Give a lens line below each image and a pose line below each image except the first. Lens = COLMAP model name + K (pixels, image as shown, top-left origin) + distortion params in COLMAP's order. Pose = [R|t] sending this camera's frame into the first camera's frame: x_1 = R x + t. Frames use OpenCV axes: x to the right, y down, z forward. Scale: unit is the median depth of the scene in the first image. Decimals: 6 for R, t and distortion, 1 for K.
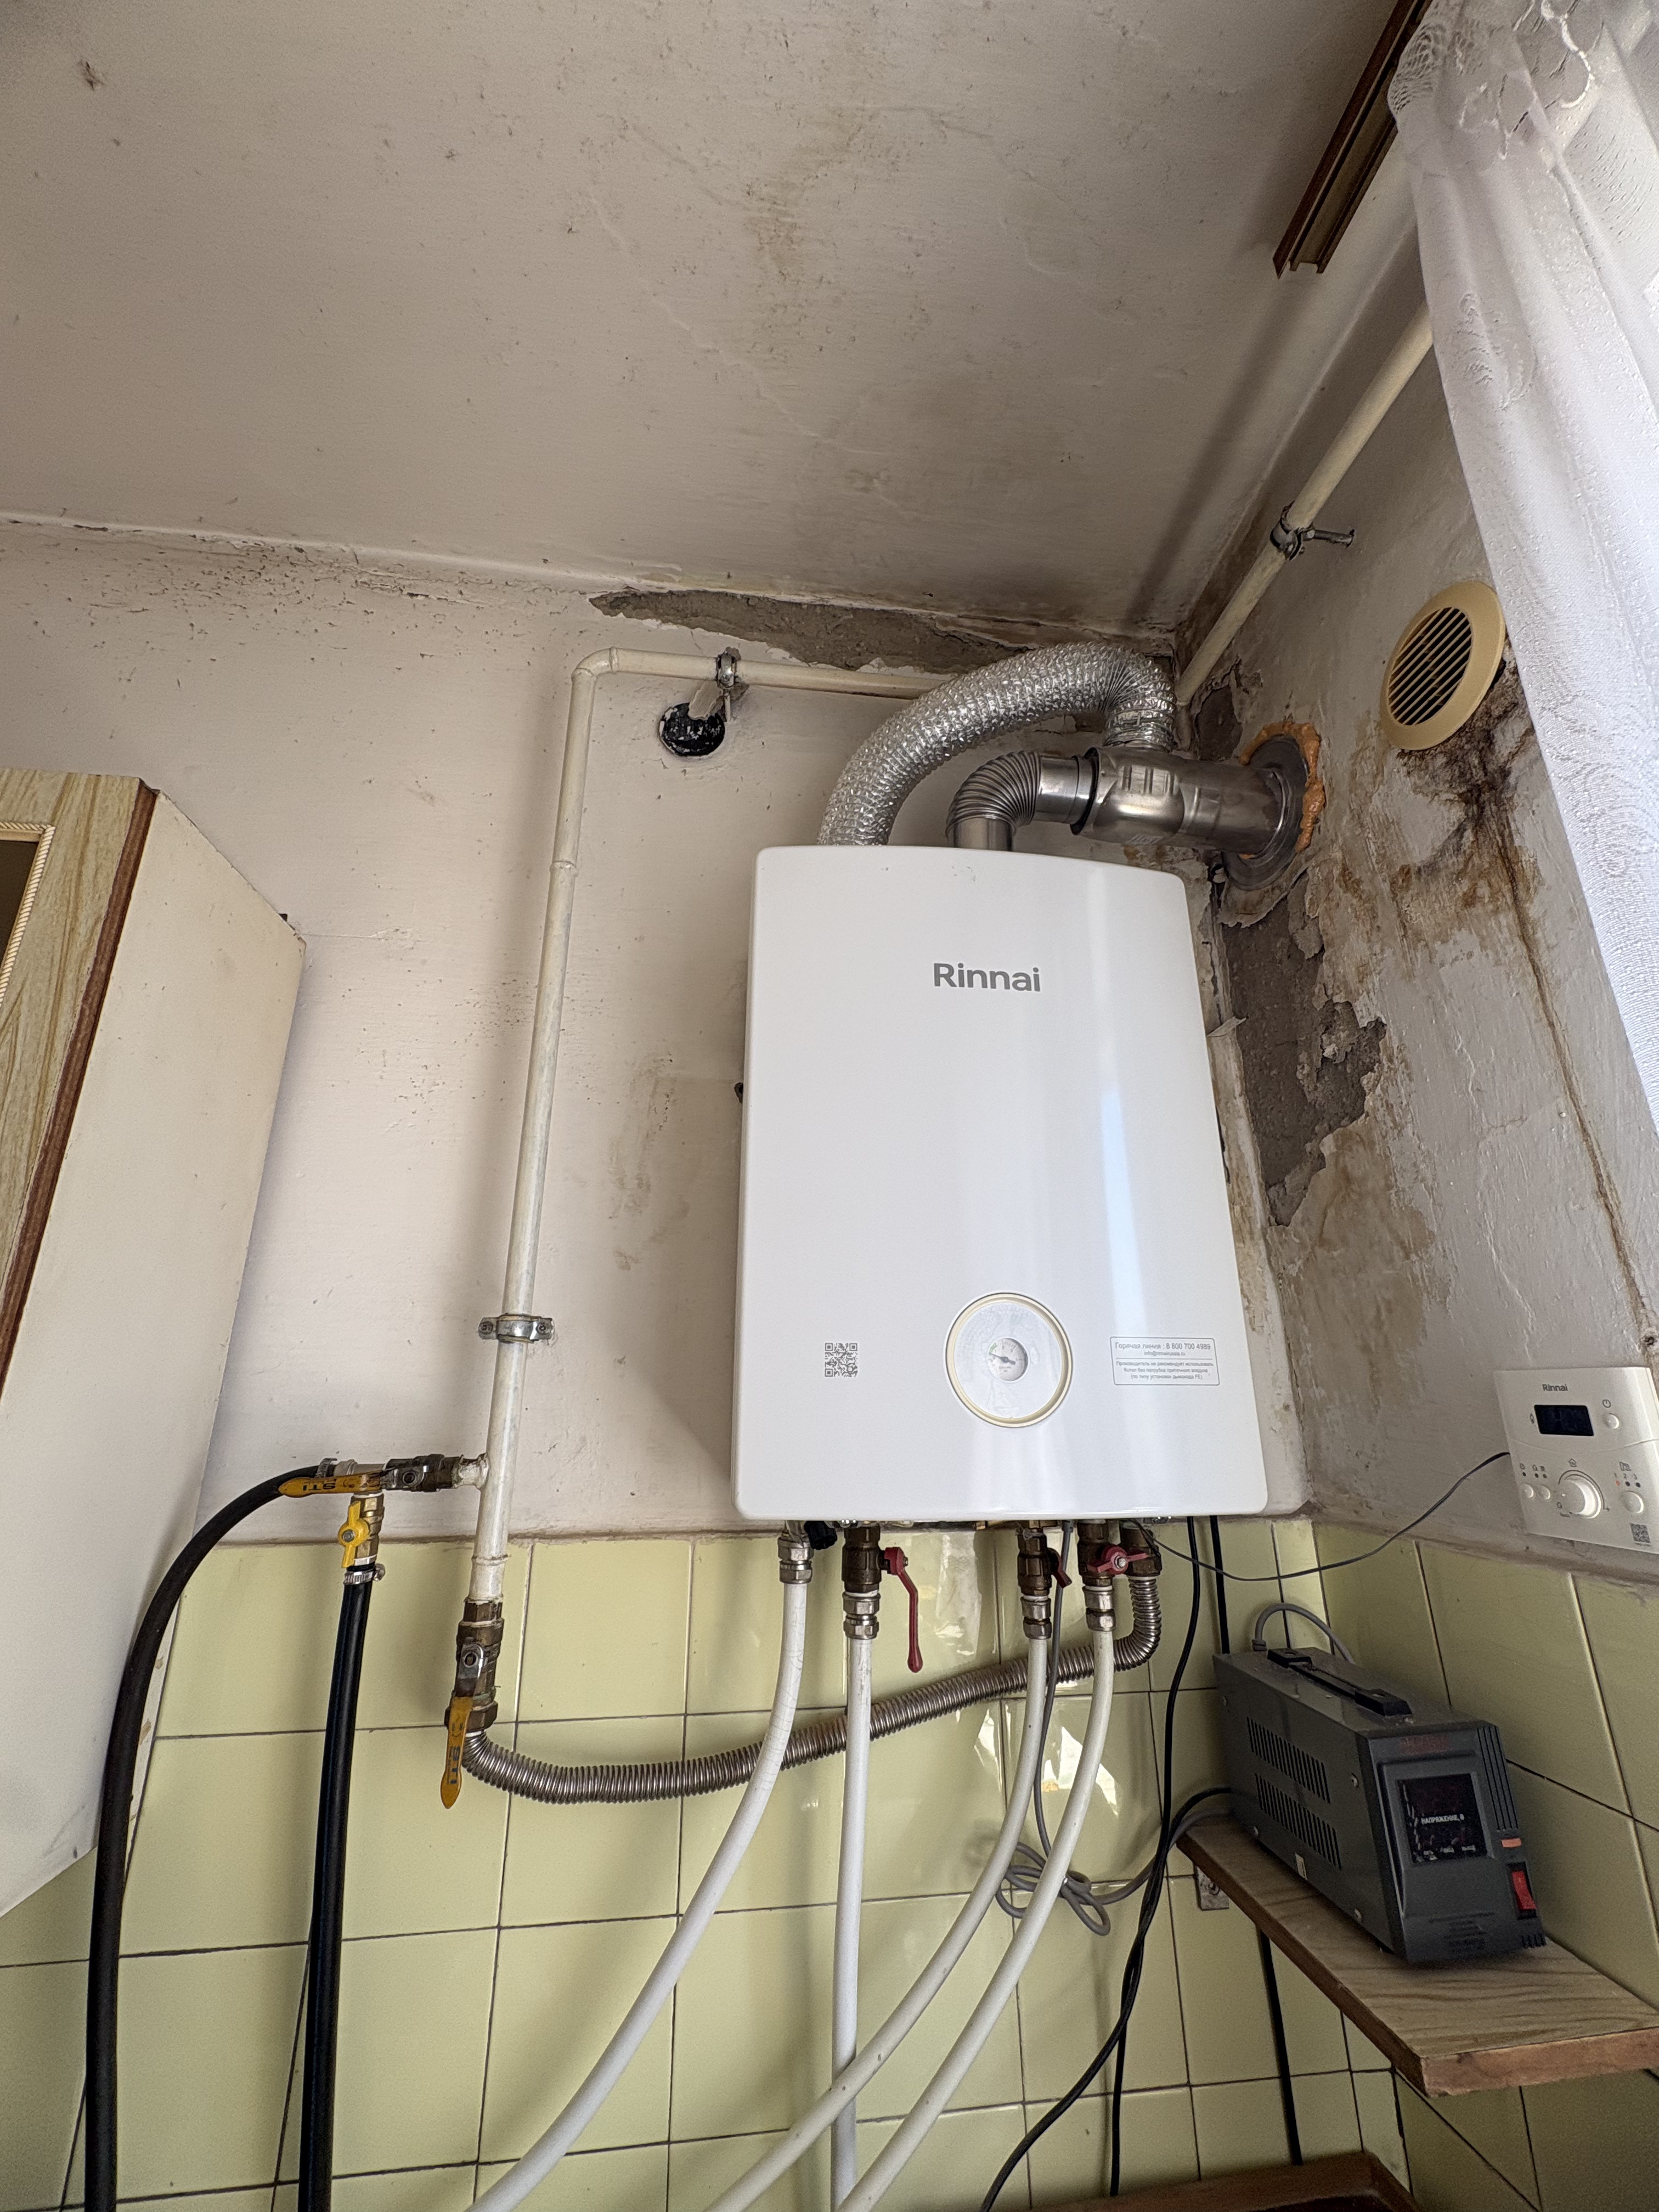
lens RADIAL K [[880.4, 0, 823.0], [0, 880.4, 1100.2], [0, 0, 1]] dist [0.006397, -0.001979]
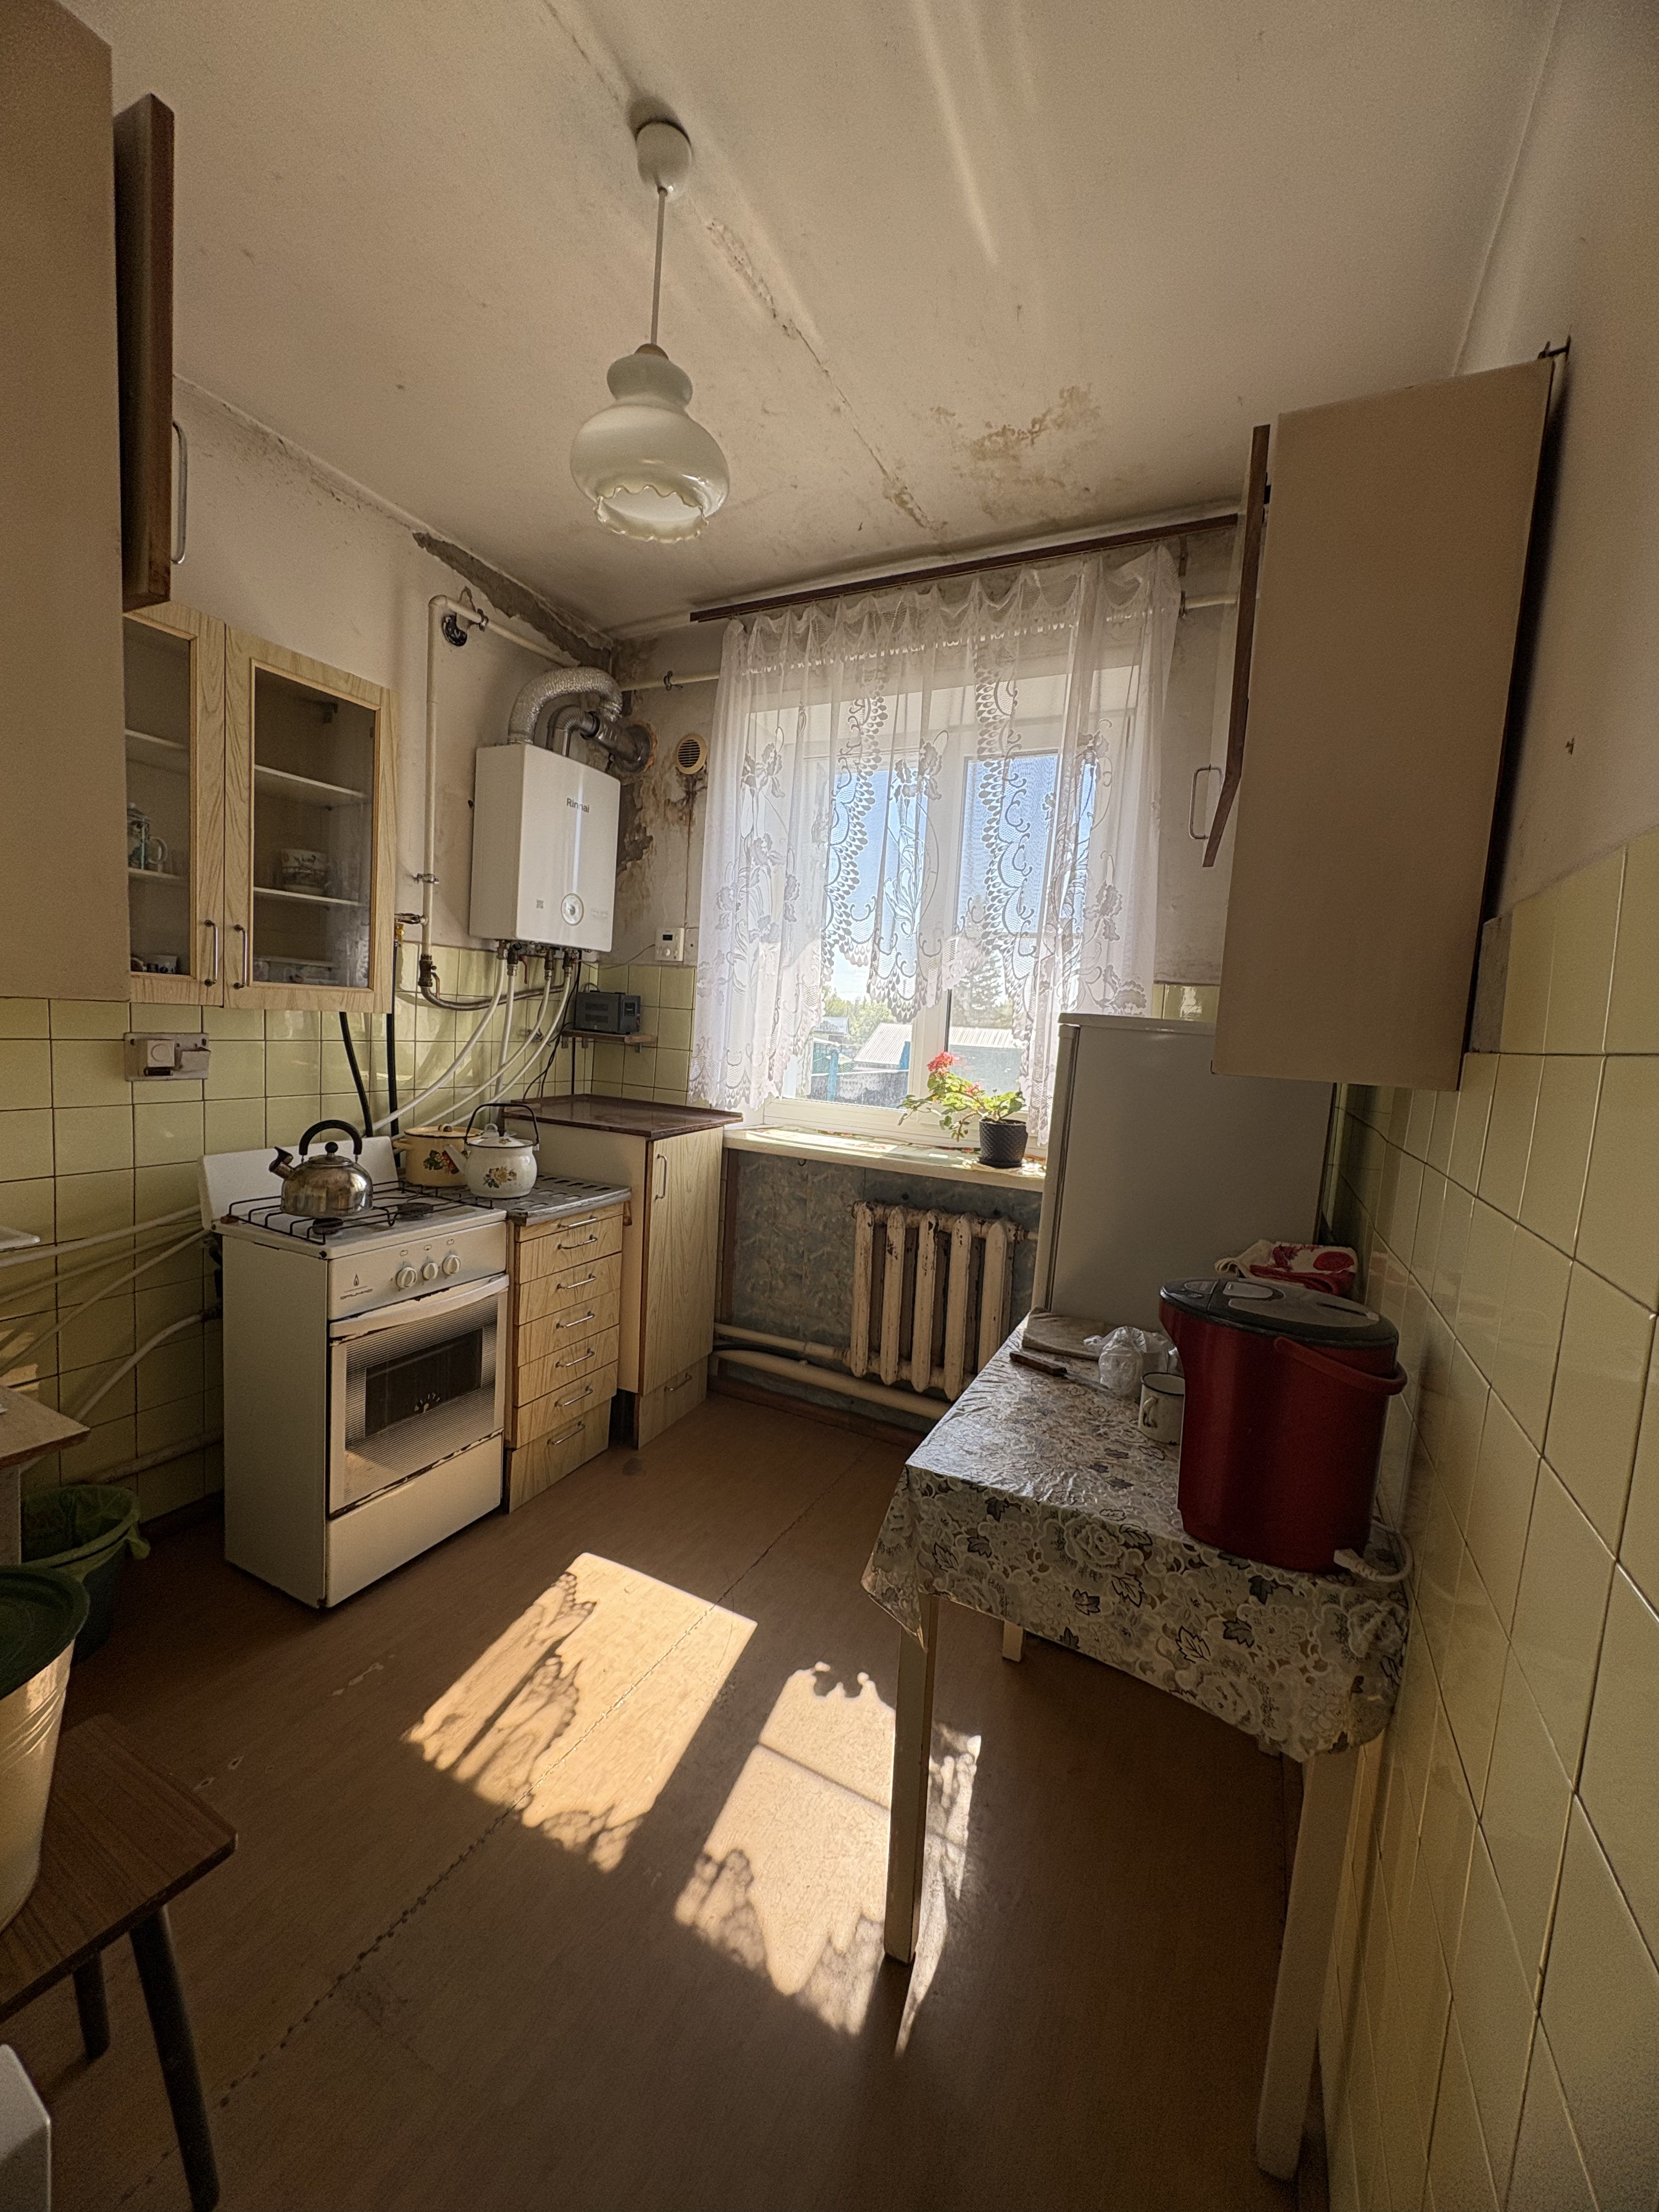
lens RADIAL K [[880.4, 0, 819.9], [0, 880.4, 1099.6], [0, 0, 1]] dist [0.006397, -0.001979]
pose [[0.554842, -0.044742, 0.830752, -2.223448], [-0.317700, 0.911483, 0.261275, -0.287148], [-0.768906, -0.408896, 0.491515, -1.923482]]
